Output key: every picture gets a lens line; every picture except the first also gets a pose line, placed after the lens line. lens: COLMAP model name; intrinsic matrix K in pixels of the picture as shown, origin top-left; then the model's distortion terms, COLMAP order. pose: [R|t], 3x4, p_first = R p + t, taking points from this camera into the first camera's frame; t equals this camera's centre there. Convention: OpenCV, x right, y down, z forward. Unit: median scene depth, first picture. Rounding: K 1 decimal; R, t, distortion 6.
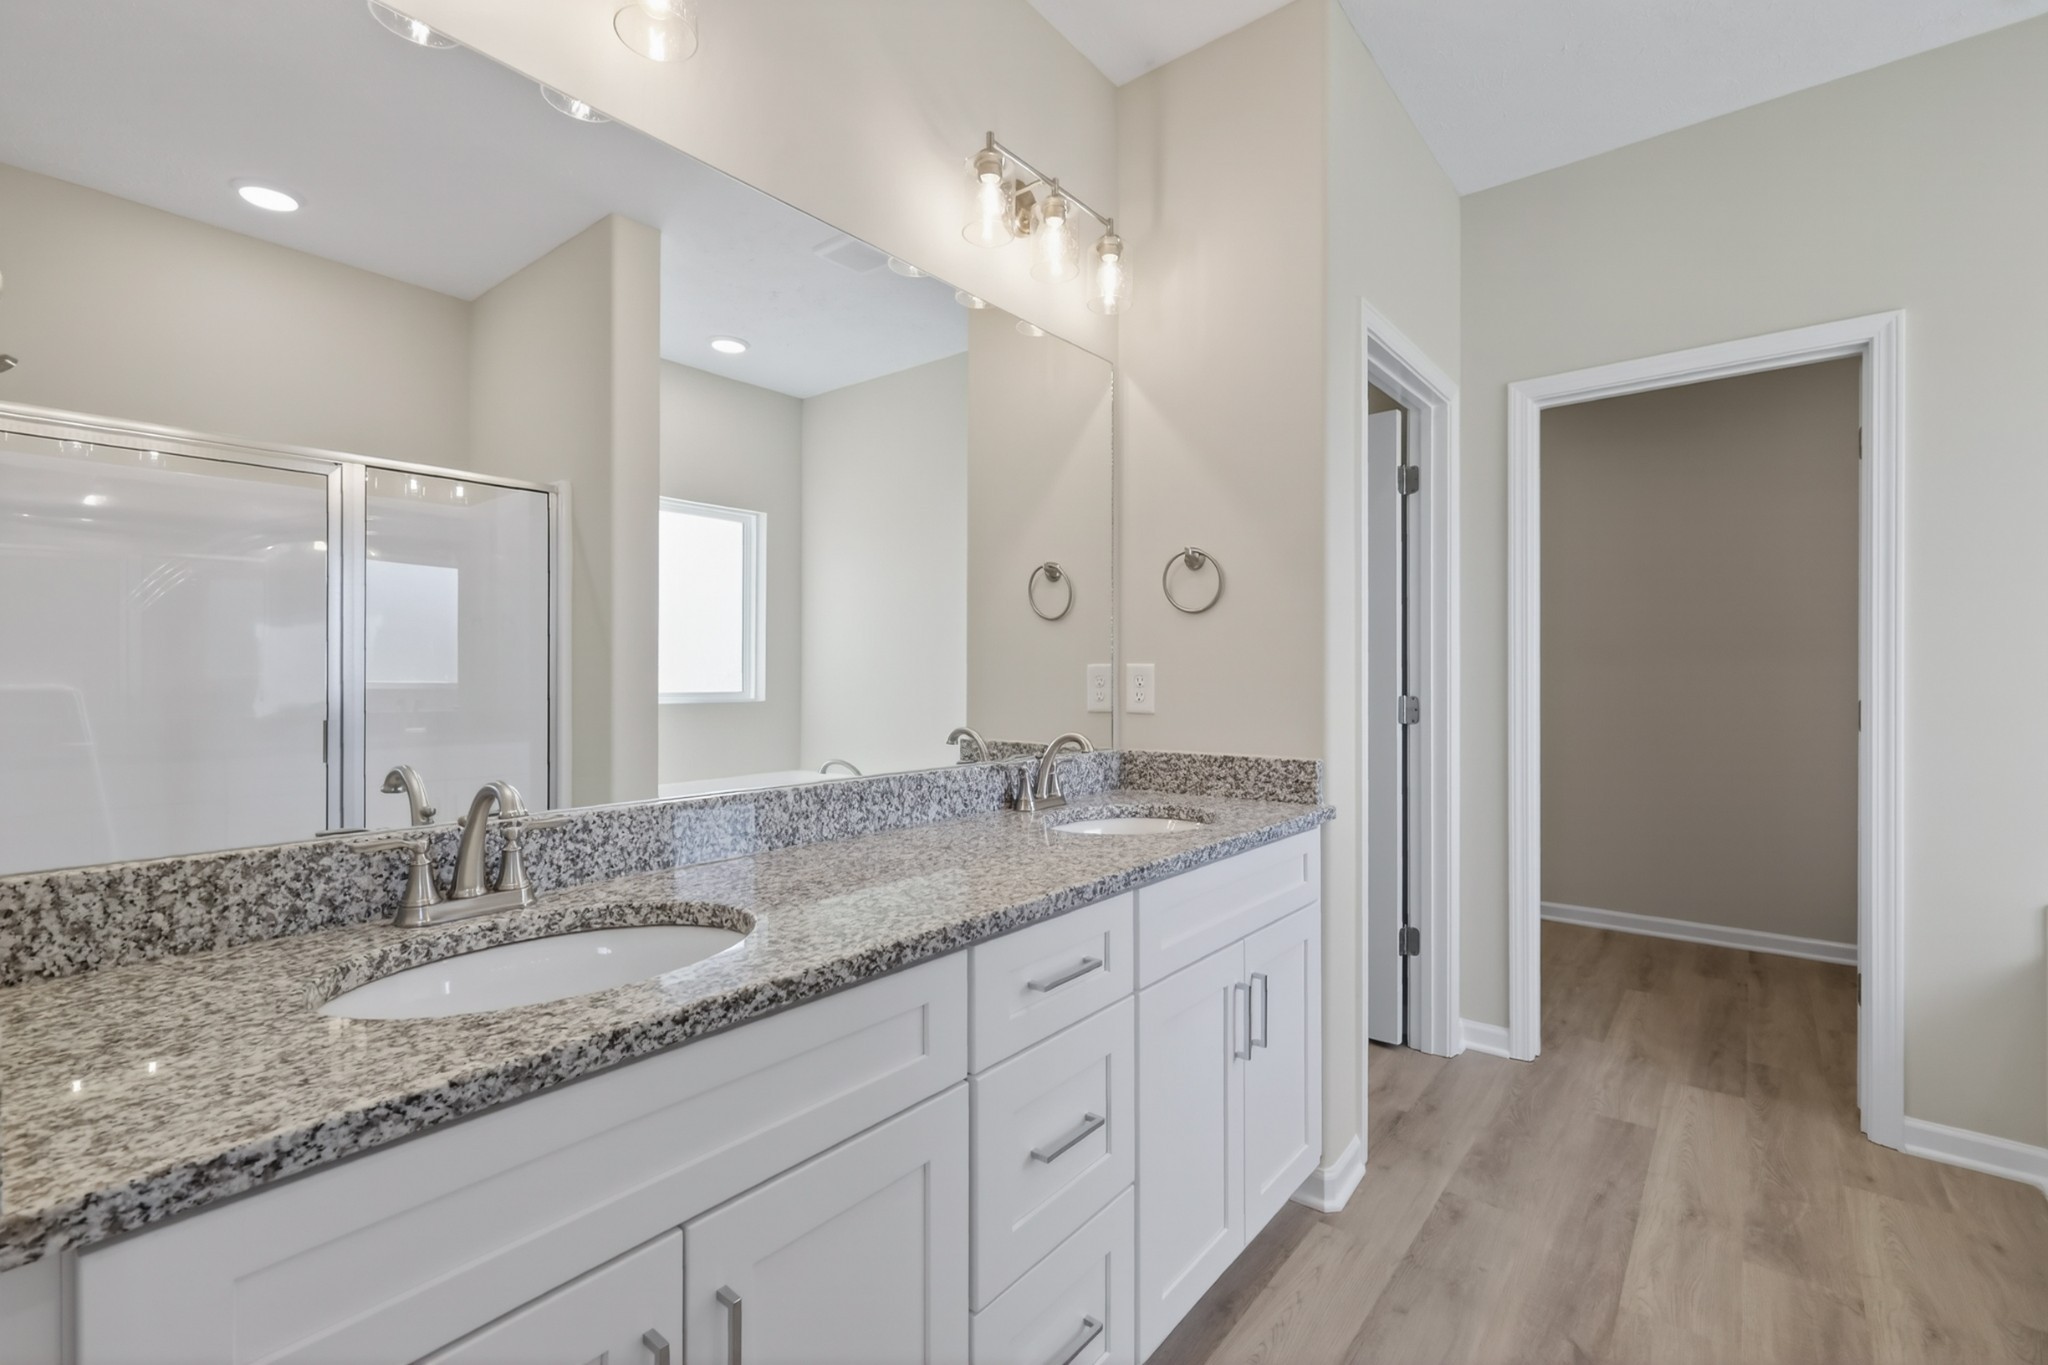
lens RADIAL K [[893.3, 0, 1023.7], [0, 893.3, 680.2], [0, 0, 1]] dist [0.000912, 0.000400]
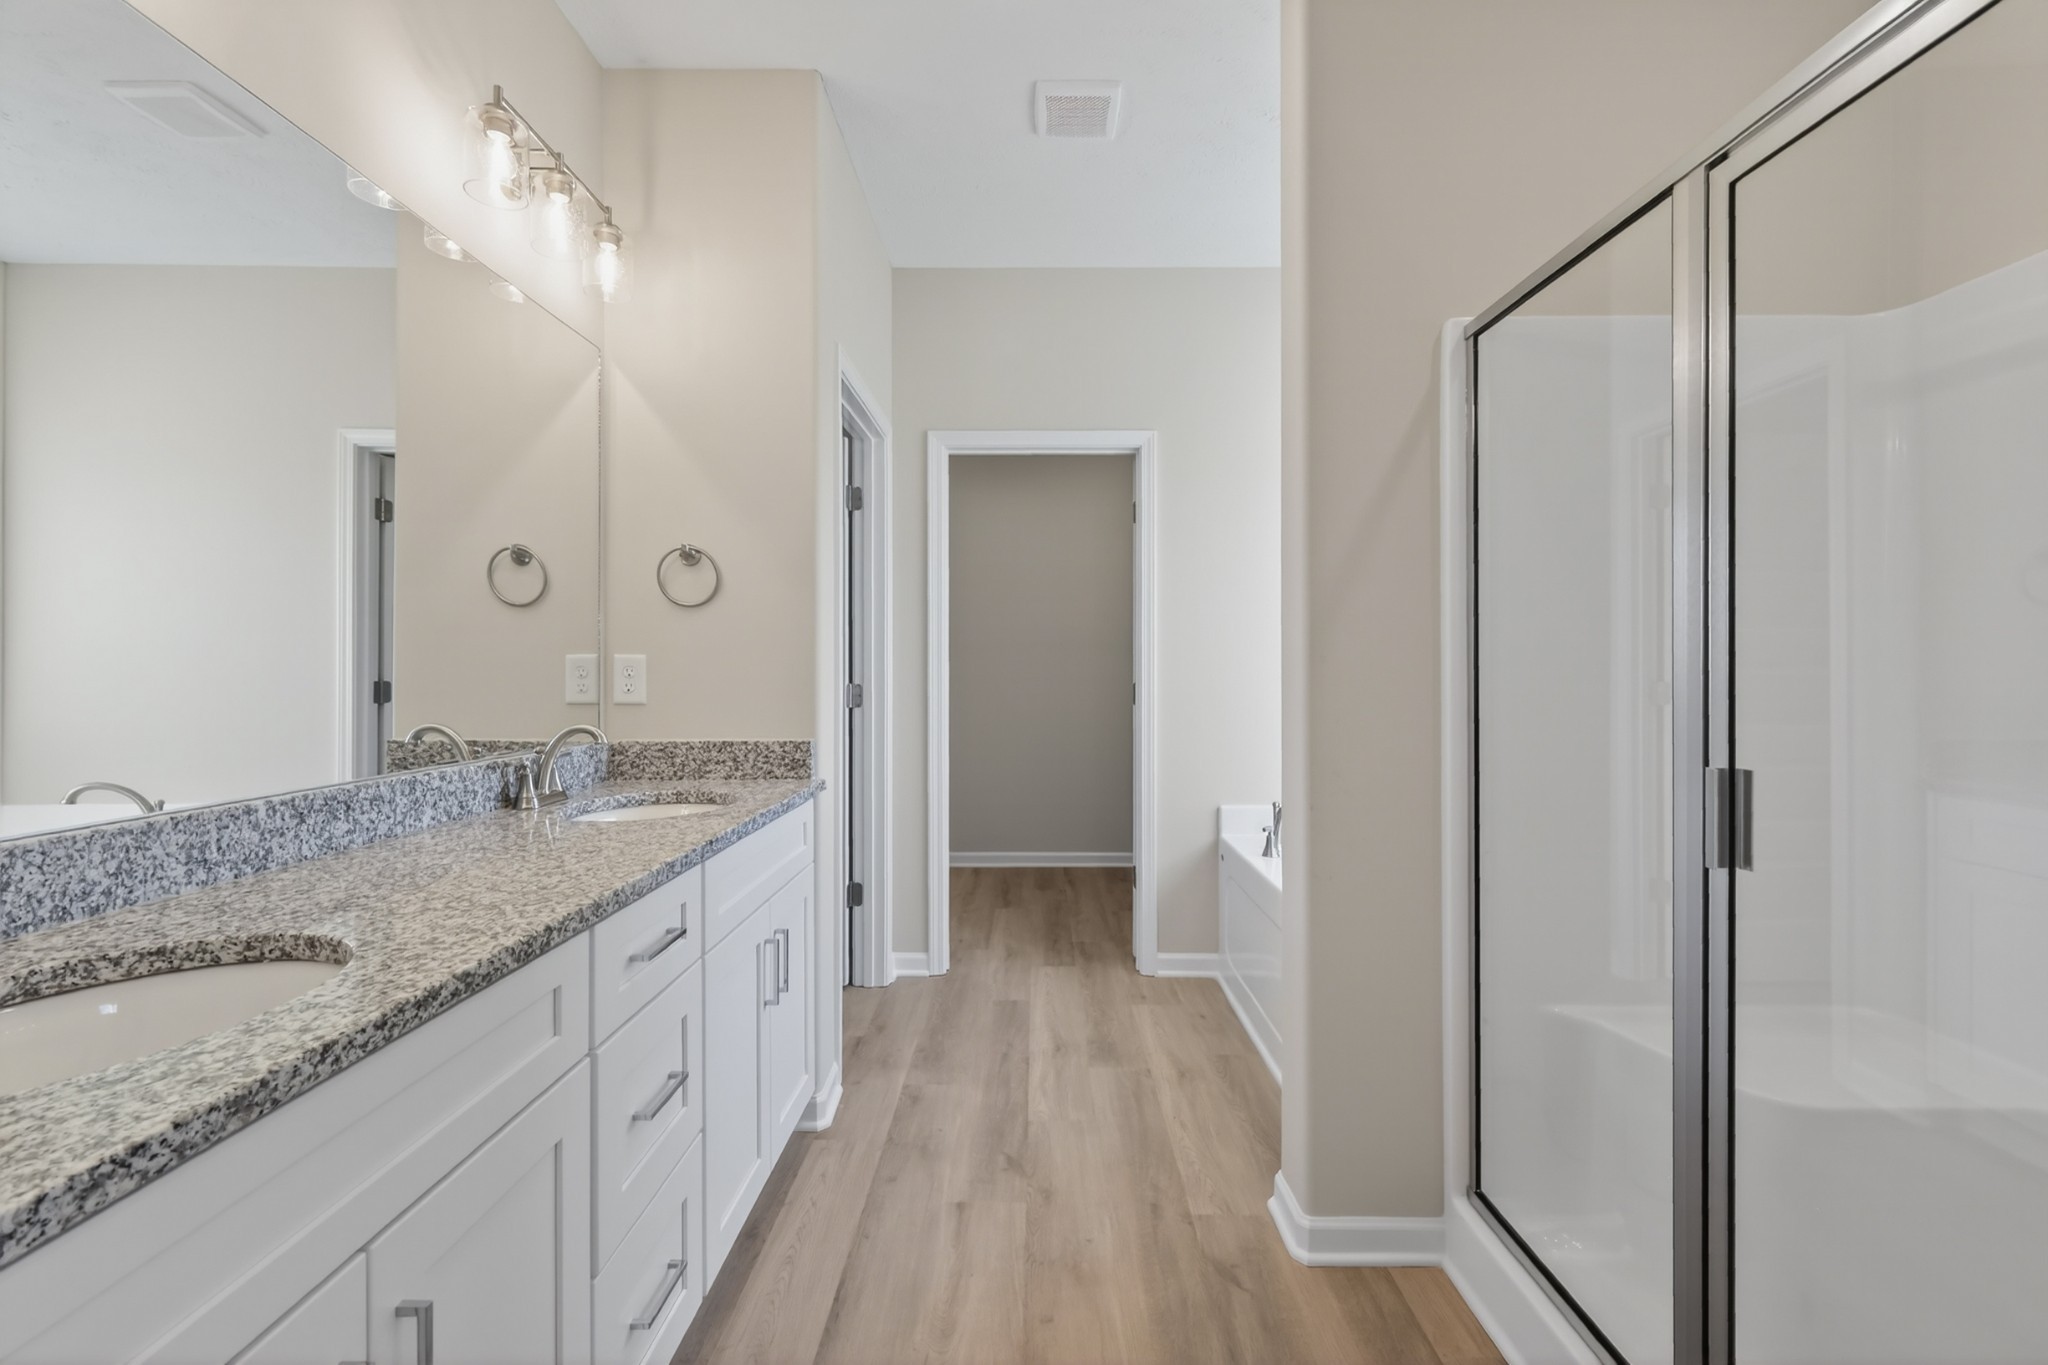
lens RADIAL K [[893.0, 0, 1023.4], [0, 893.0, 671.6], [0, 0, 1]] dist [0.002679, 0.000137]
pose [[0.783493, -0.001885, 0.621398, -0.159309], [0.001740, 0.999998, 0.000841, 0.000644], [-0.621399, 0.000423, 0.783494, -0.065710]]
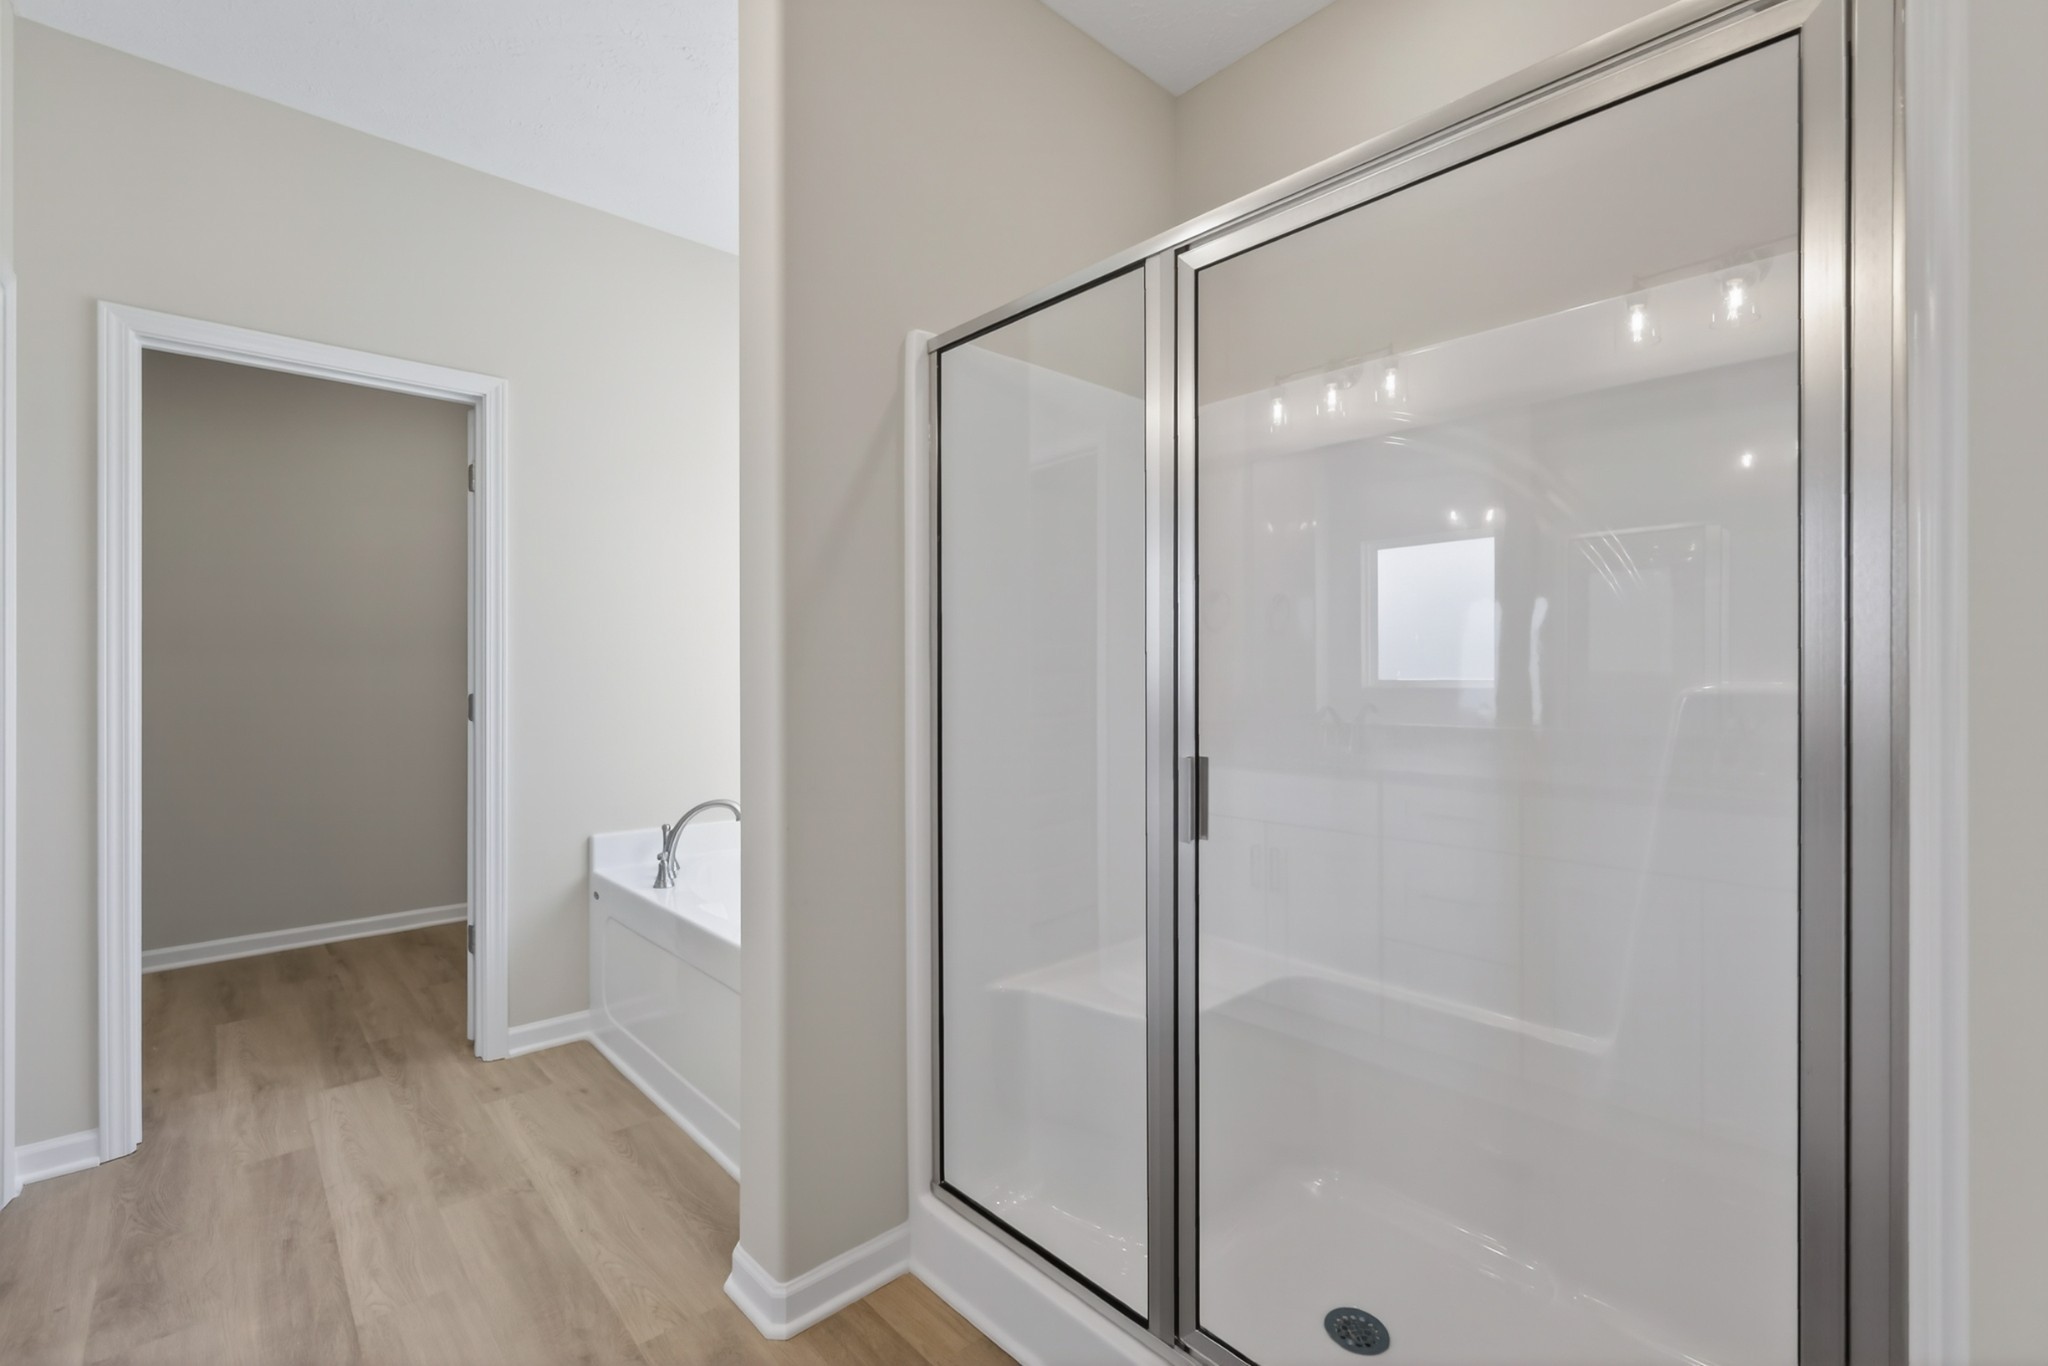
lens RADIAL K [[893.0, 0, 1023.4], [0, 893.0, 672.1], [0, 0, 1]] dist [0.002679, 0.000137]
pose [[0.146141, 0.003198, 0.989259, -0.148967], [0.005038, 0.999979, -0.003977, 0.000943], [-0.989251, 0.005565, 0.146122, 0.113114]]
